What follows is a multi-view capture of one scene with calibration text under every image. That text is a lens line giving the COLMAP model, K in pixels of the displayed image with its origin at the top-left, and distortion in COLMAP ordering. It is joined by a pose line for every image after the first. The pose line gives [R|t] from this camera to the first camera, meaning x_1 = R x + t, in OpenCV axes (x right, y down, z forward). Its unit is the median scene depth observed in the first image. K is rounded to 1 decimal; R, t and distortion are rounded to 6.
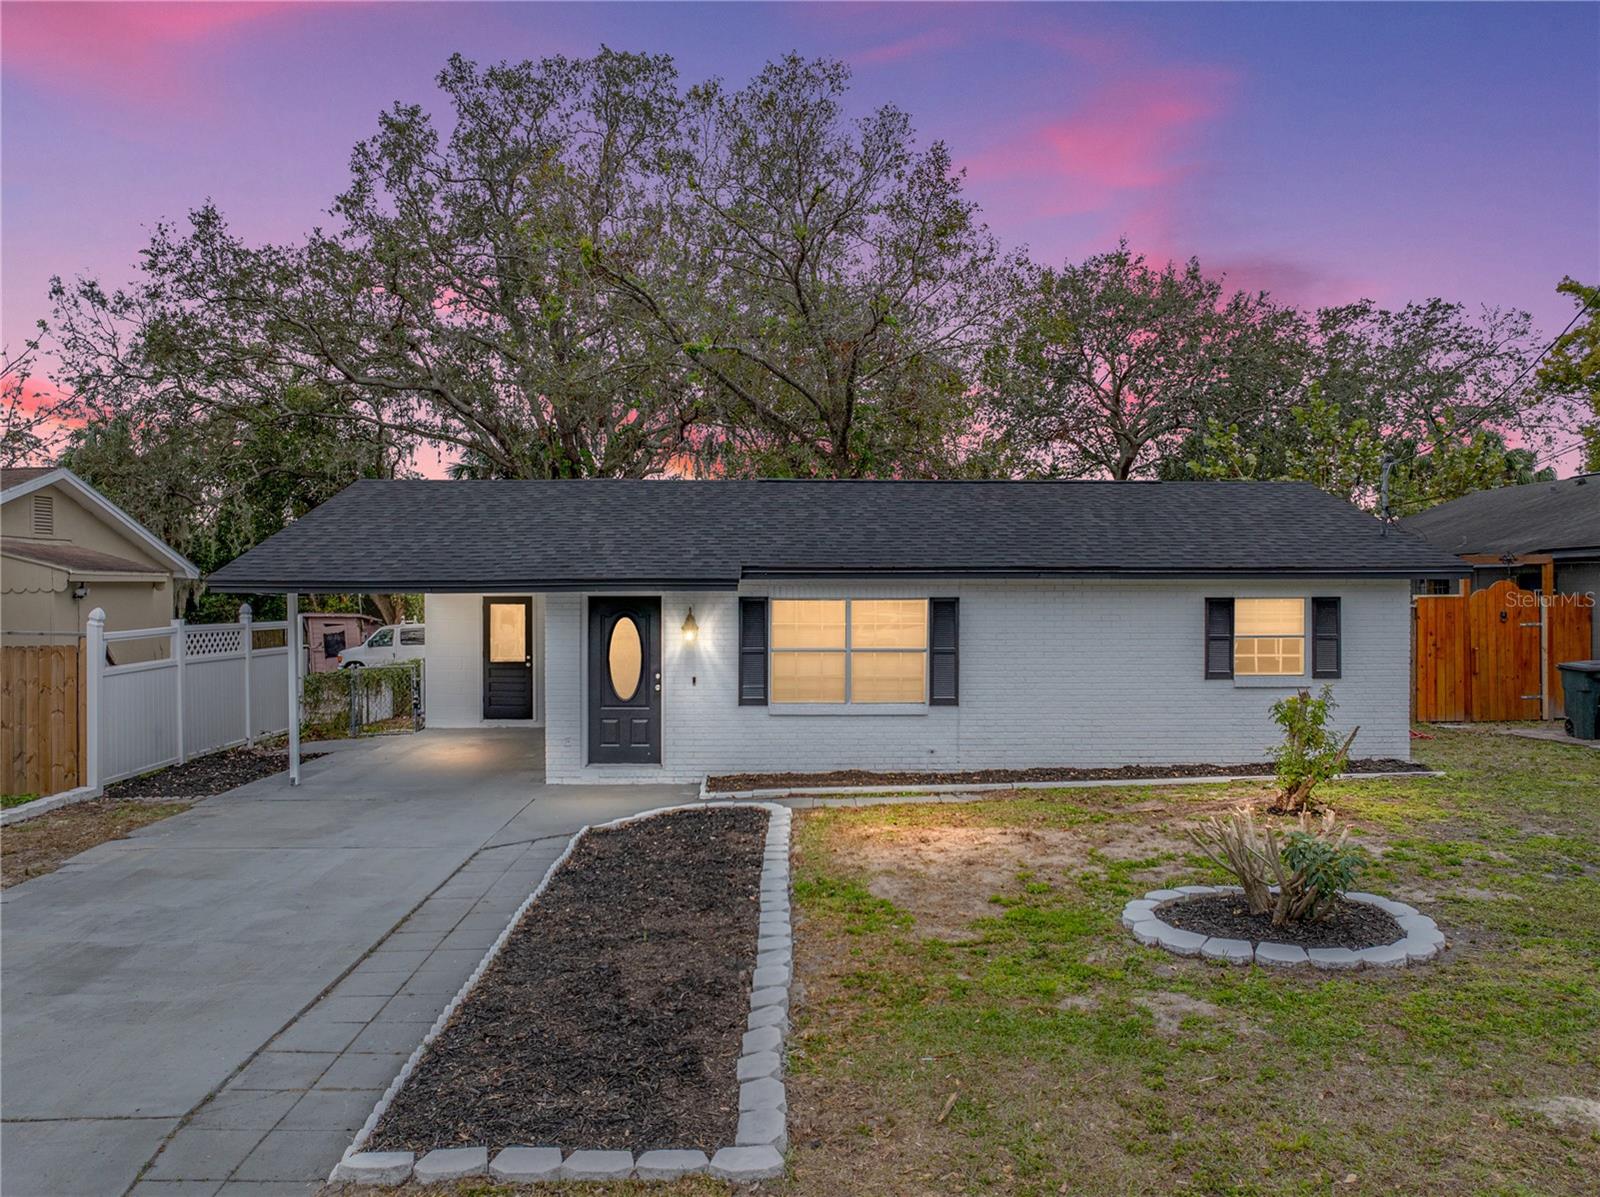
lens RADIAL K [[1141.8, 0, 800.0], [0, 1141.8, 598.5], [0, 0, 1]] dist [-0.057005, 0.072050]
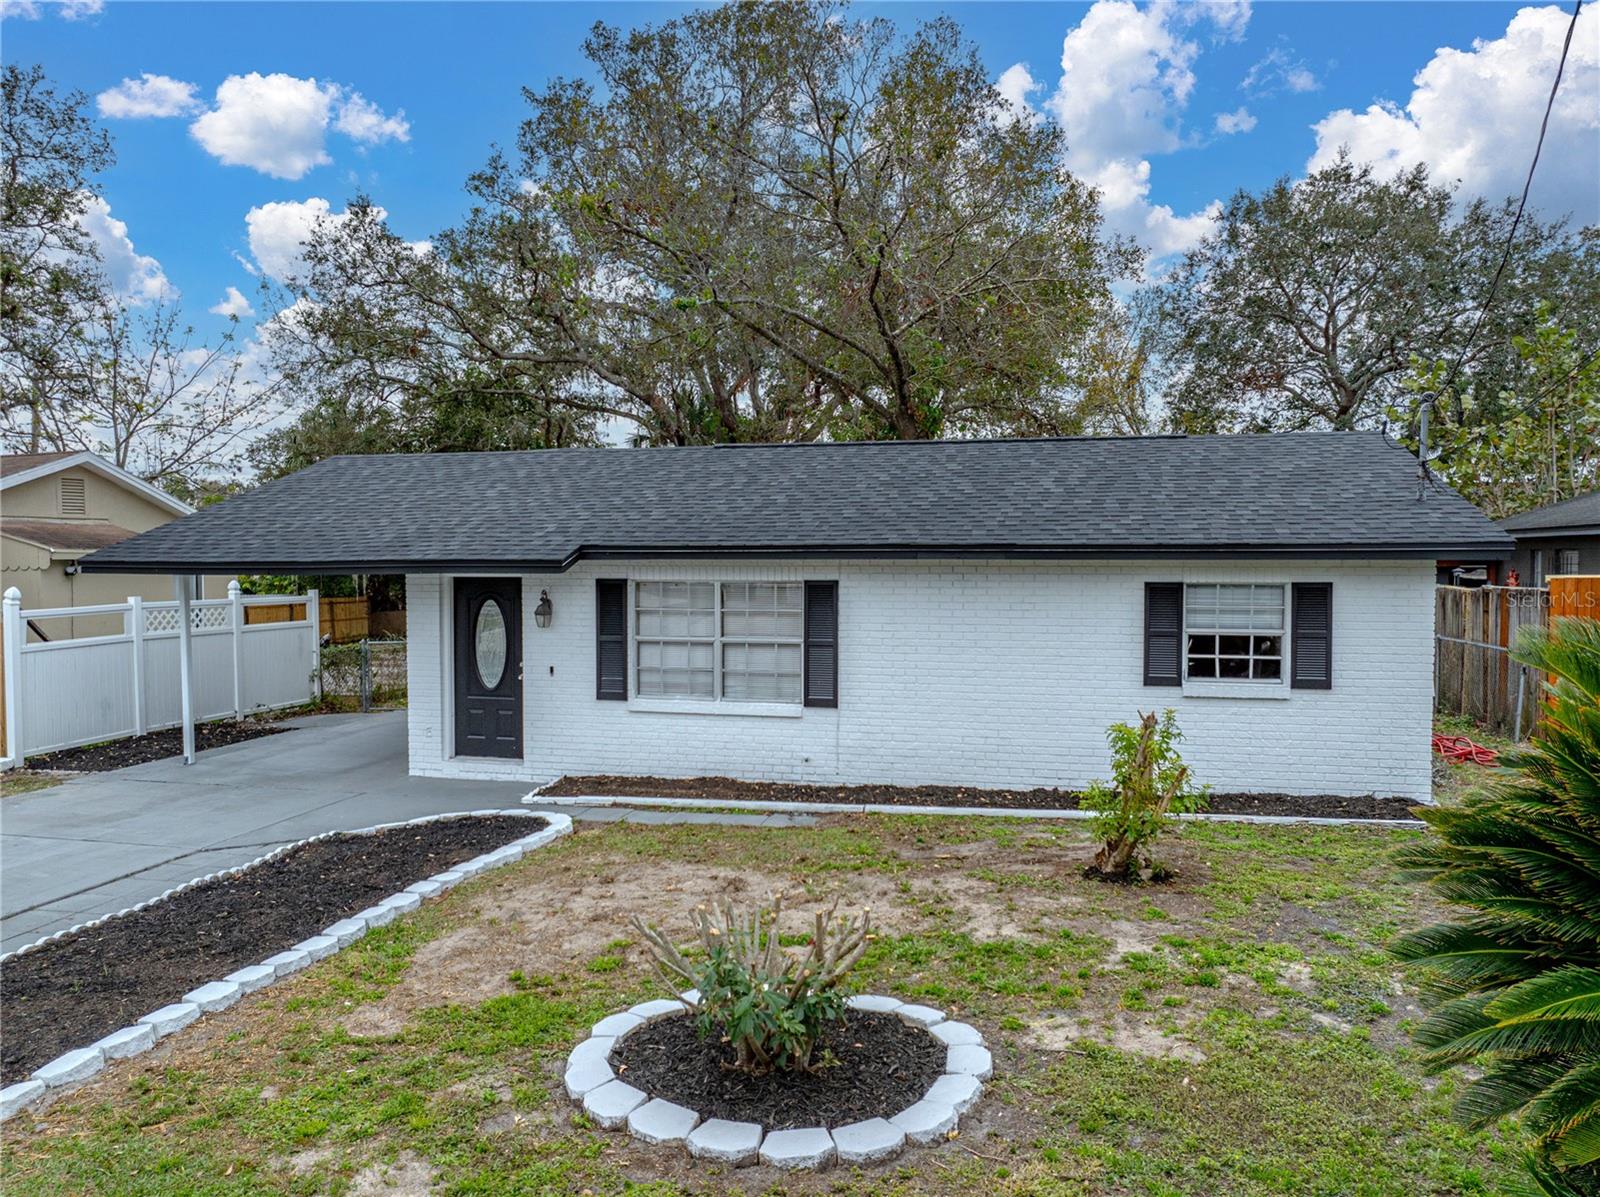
lens RADIAL K [[1141.8, 0, 800.0], [0, 1141.8, 598.5], [0, 0, 1]] dist [-0.057005, 0.072050]
pose [[0.966165, 0.009385, -0.257755, 0.330797], [-0.001090, 0.999478, 0.032303, -0.015110], [0.257924, -0.030929, 0.965670, 0.172227]]
